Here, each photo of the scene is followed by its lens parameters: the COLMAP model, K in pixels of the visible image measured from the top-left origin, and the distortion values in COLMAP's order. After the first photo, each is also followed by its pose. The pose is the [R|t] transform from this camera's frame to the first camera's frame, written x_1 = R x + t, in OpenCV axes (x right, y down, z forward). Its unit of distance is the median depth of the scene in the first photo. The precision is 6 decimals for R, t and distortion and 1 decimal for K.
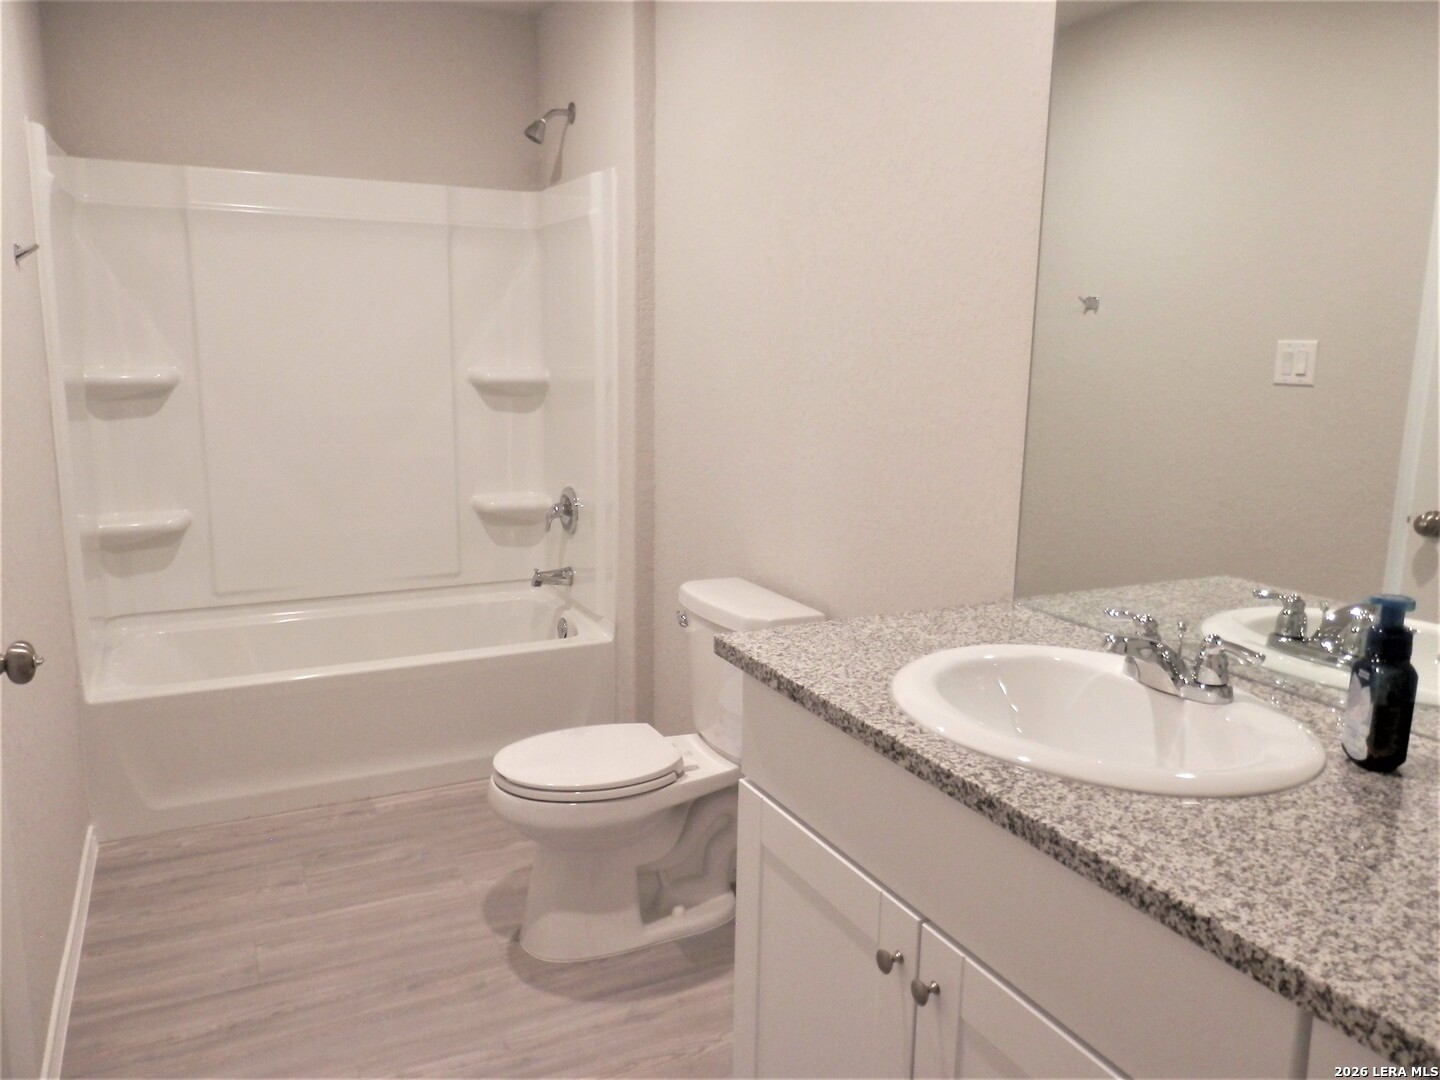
lens RADIAL K [[1066.3, 0, 706.5], [0, 1066.3, 534.1], [0, 0, 1]] dist [0.013915, -0.008052]
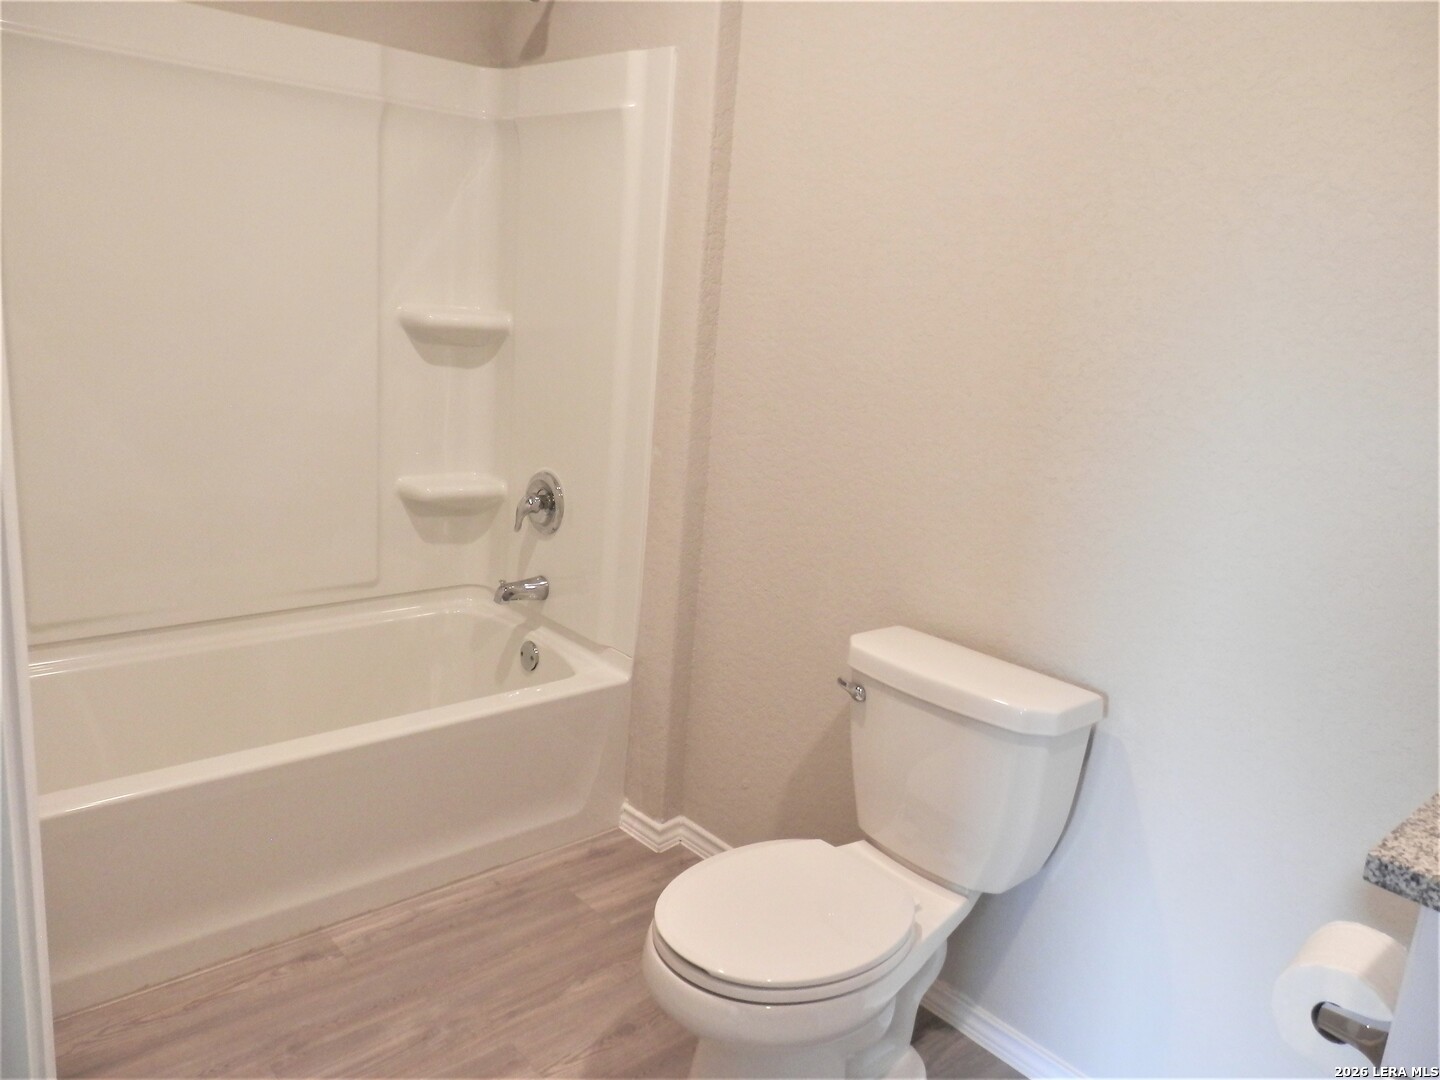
lens RADIAL K [[1066.3, 0, 726.5], [0, 1066.3, 538.4], [0, 0, 1]] dist [0.013915, -0.008052]
pose [[0.960301, 0.004300, 0.278934, -0.216692], [-0.021611, 0.998023, 0.059016, -0.044741], [-0.278129, -0.062701, 0.958495, 0.230764]]
